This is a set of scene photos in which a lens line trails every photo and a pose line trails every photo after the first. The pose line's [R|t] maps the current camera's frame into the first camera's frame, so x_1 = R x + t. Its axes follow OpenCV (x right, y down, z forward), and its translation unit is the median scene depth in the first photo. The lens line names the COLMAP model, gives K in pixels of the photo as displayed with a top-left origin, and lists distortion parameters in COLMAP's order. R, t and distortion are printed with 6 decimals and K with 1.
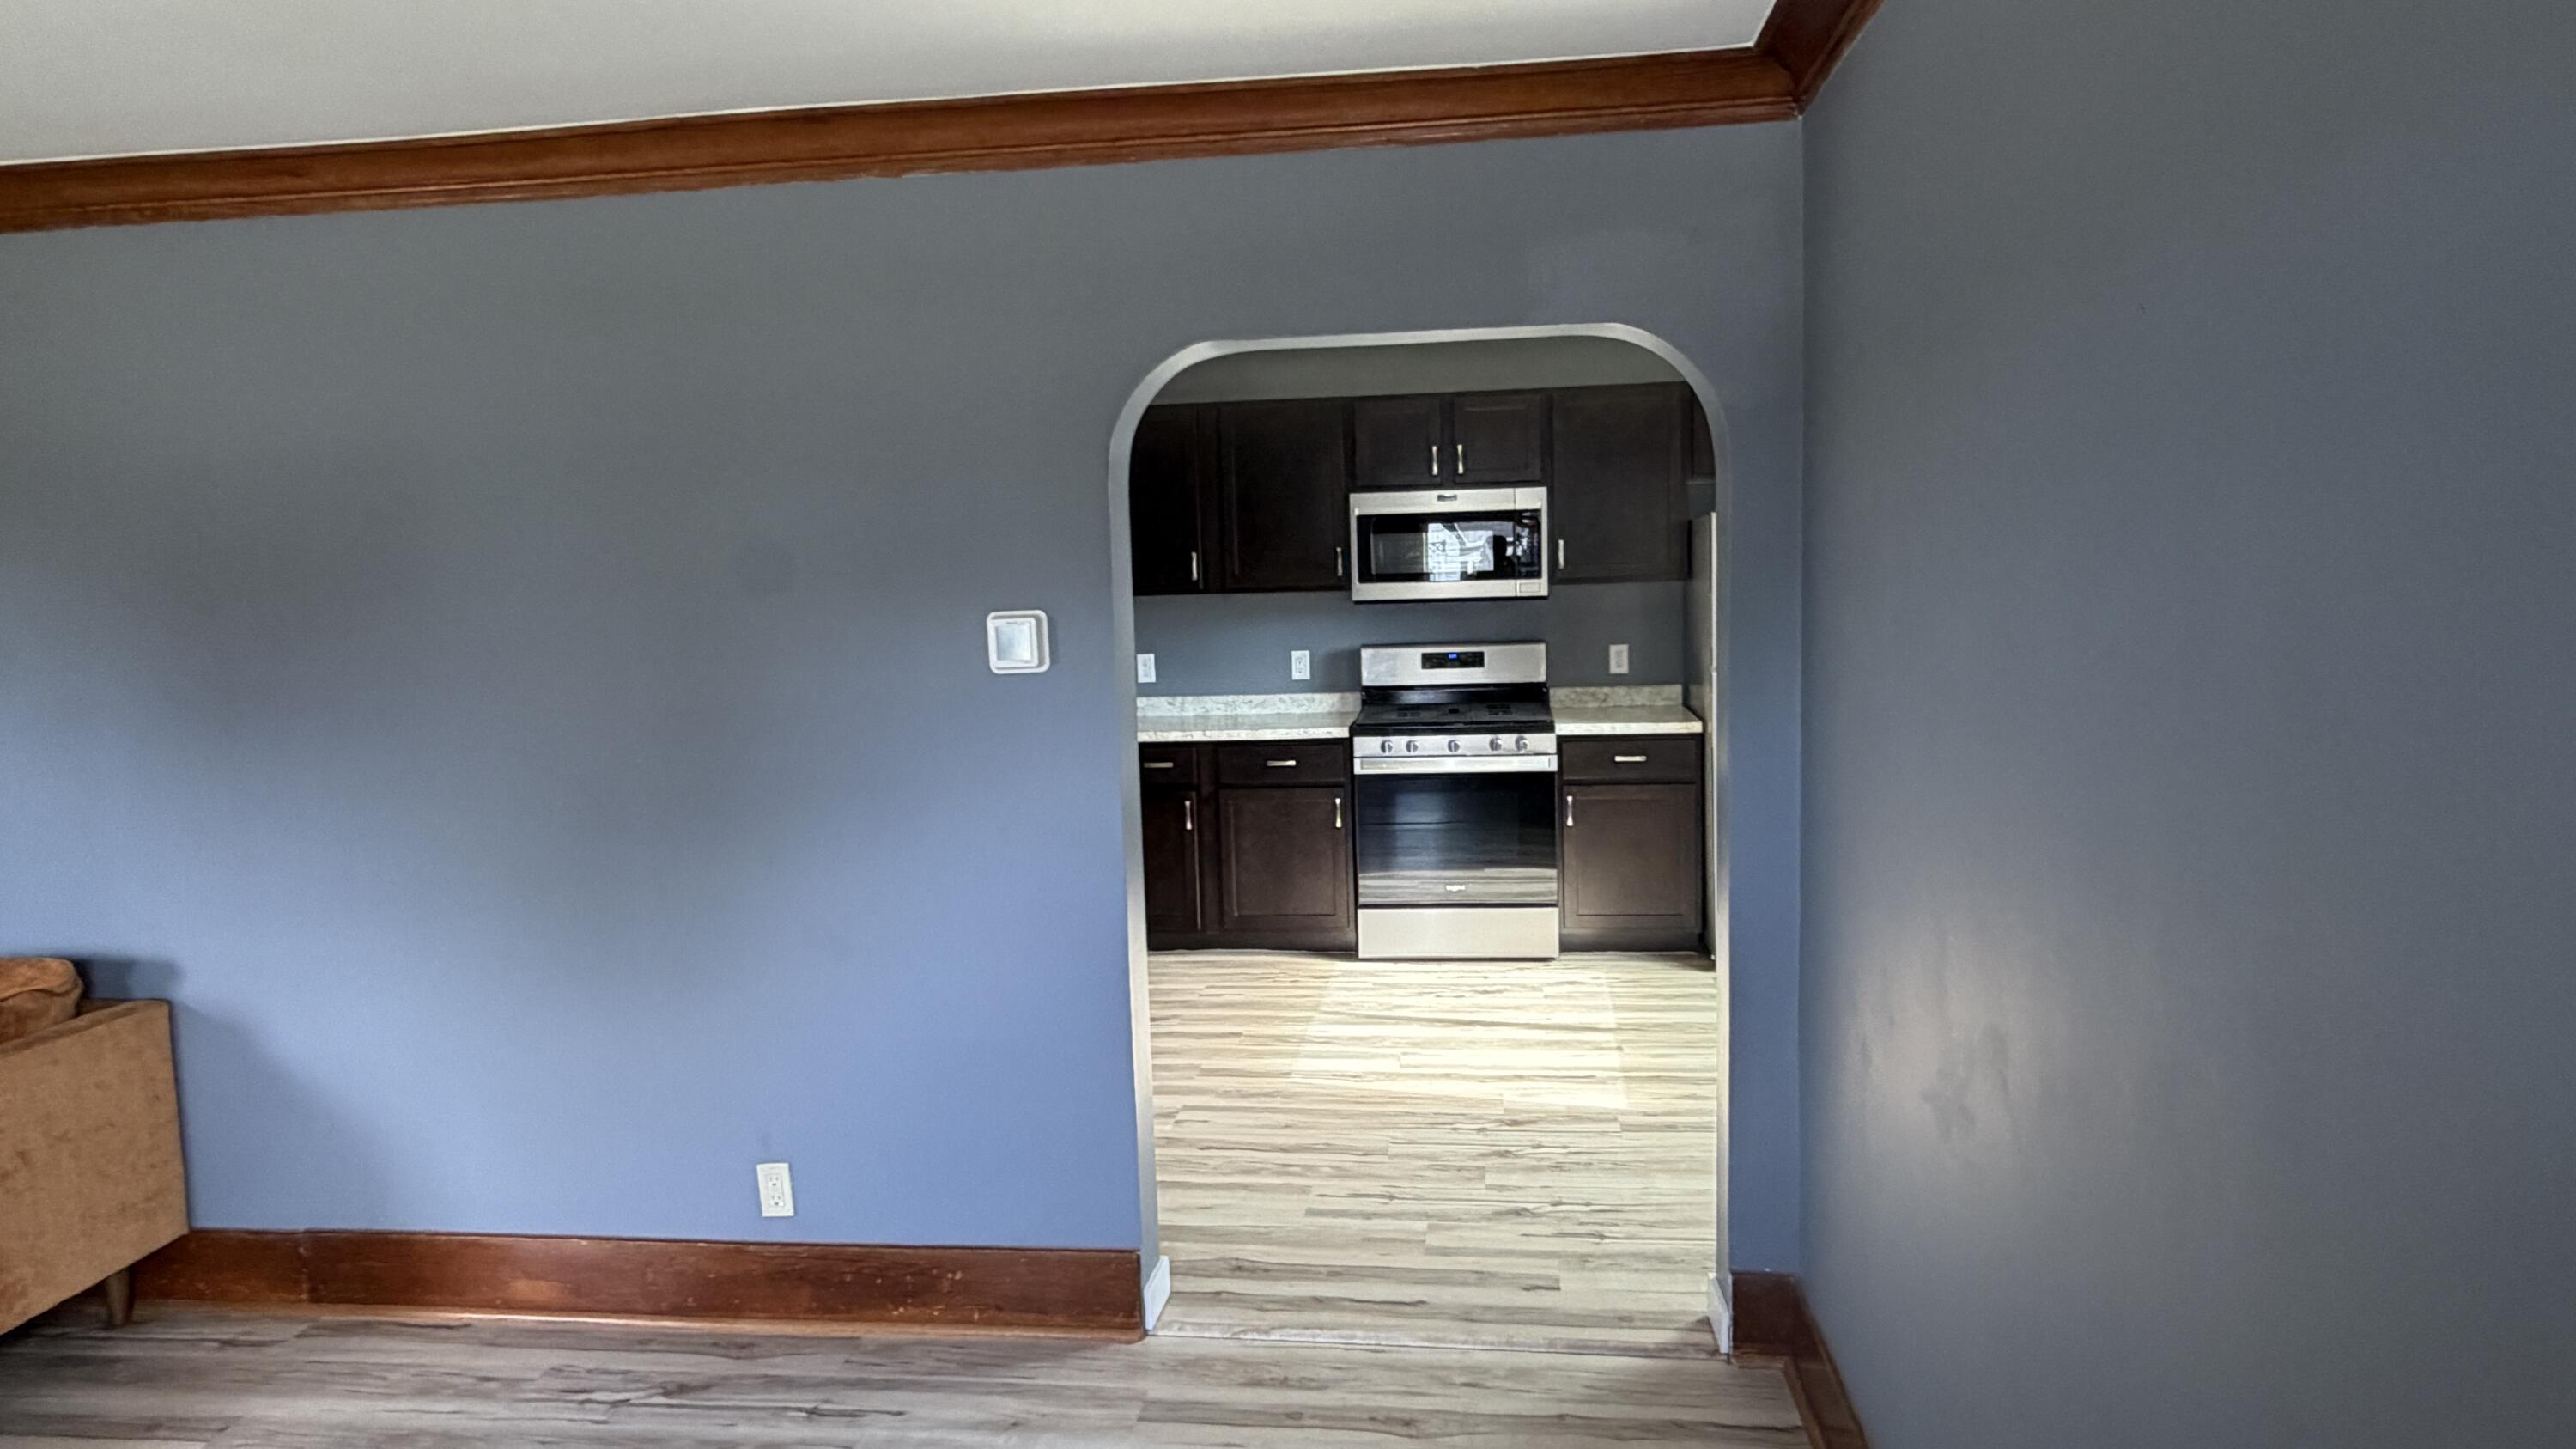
lens RADIAL K [[1568.7, 0, 1293.1], [0, 1568.7, 728.6], [0, 0, 1]] dist [-0.002117, 0.000315]
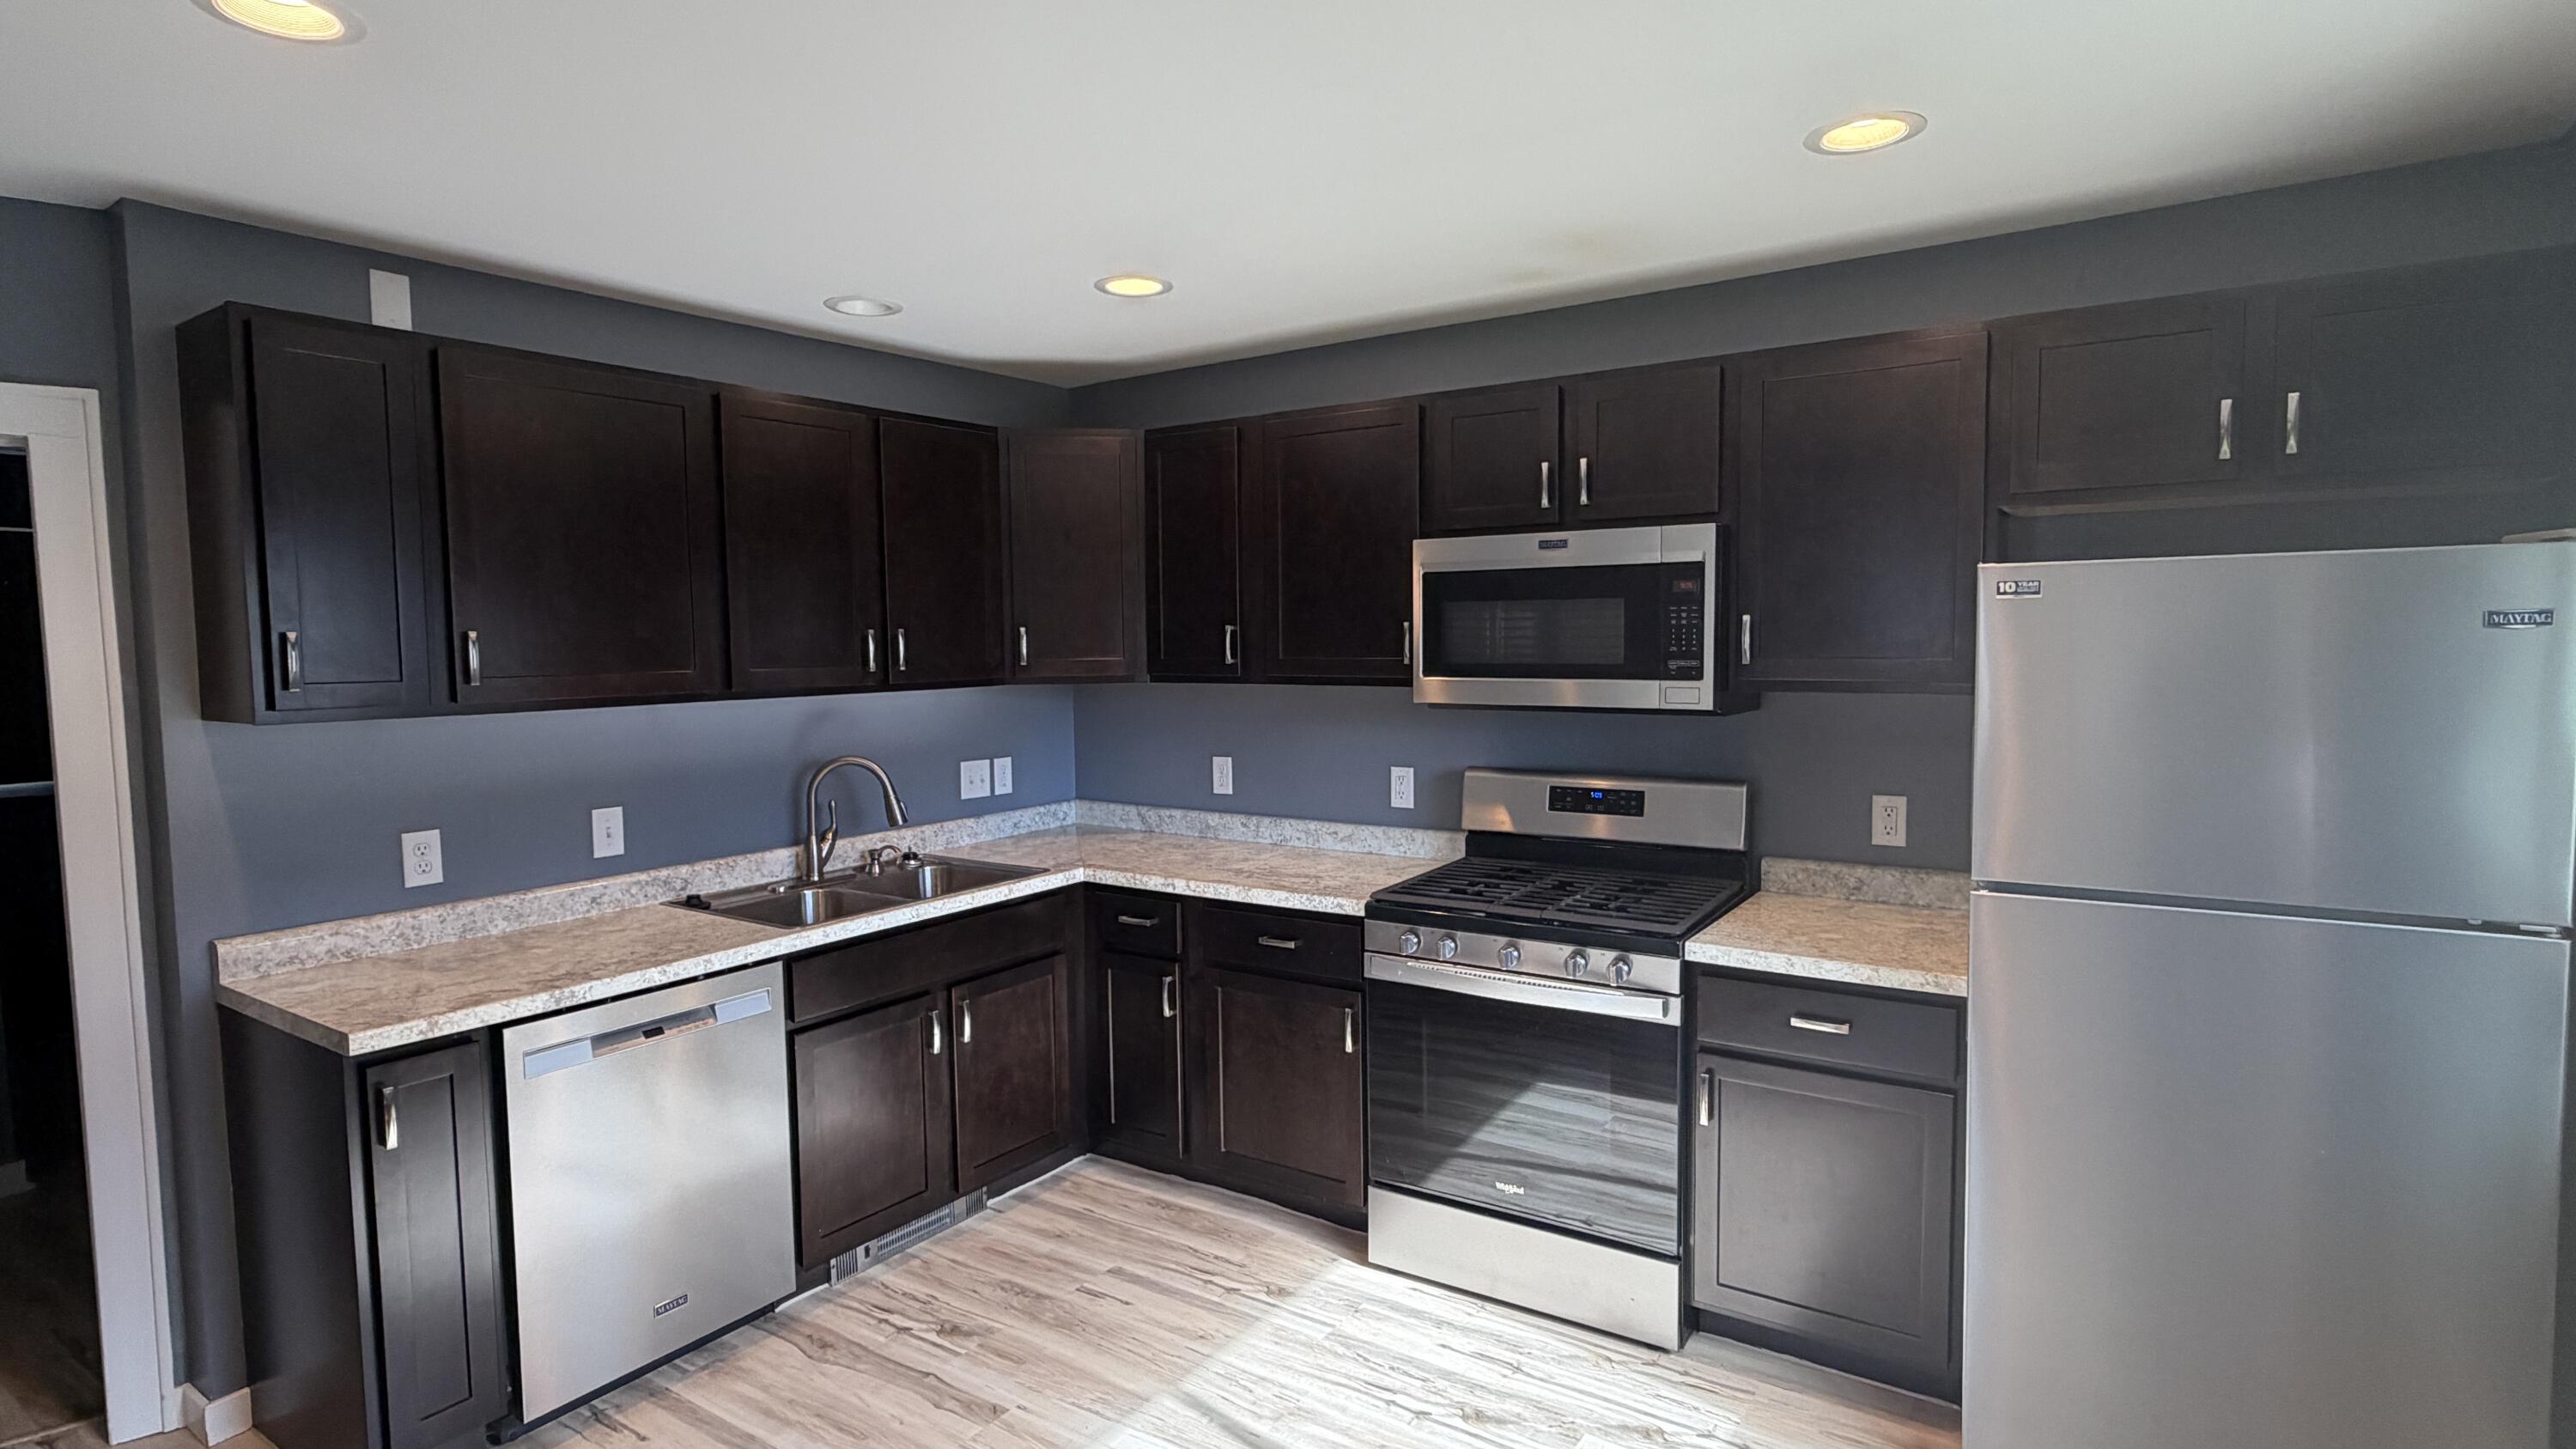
lens RADIAL K [[1289.4, 0, 1279.7], [0, 1289.4, 727.0], [0, 0, 1]] dist [0.001149, 0.000088]
pose [[0.888367, 0.052345, -0.456140, 0.242372], [-0.063210, 0.997963, -0.008584, -0.065849], [0.454761, 0.036458, 0.889867, 0.514297]]
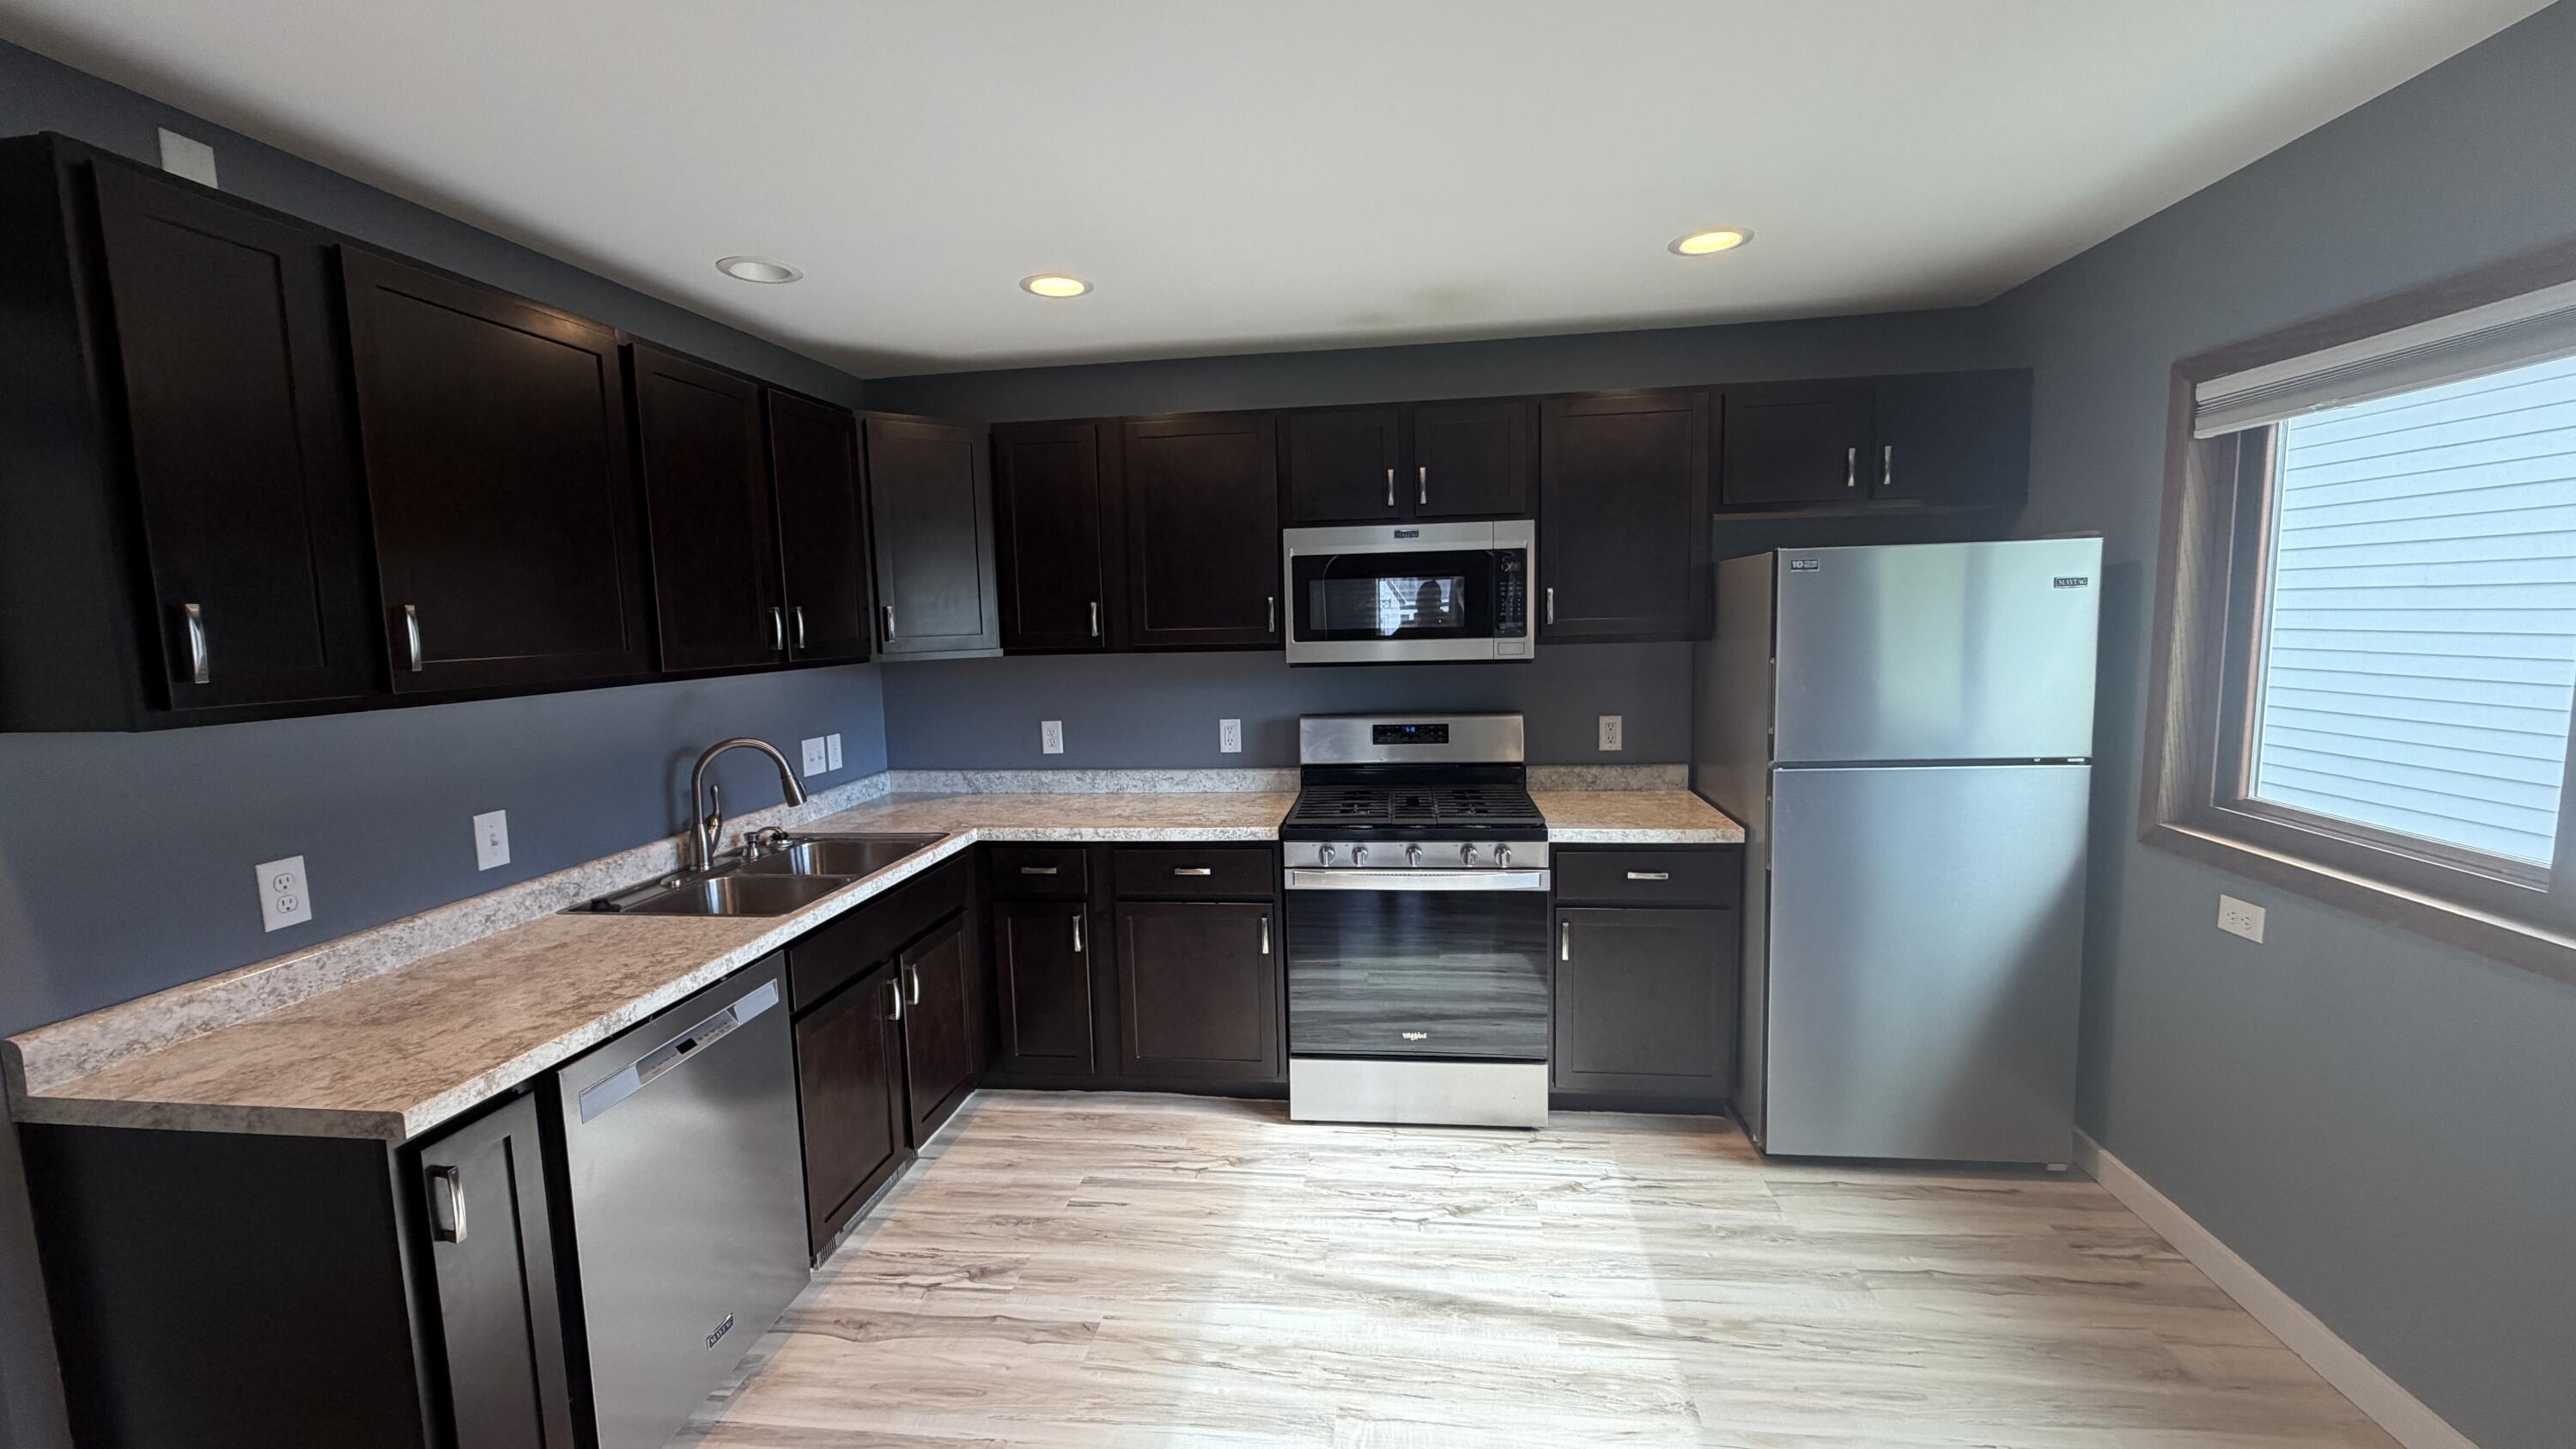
lens RADIAL K [[1022.9, 0, 1280.1], [0, 1022.9, 726.3], [0, 0, 1]] dist [0.000404, -0.000030]
pose [[0.999952, 0.005108, -0.008374, 0.040466], [-0.005079, 0.999981, 0.003433, -0.053181], [0.008392, -0.003391, 0.999959, 0.496058]]
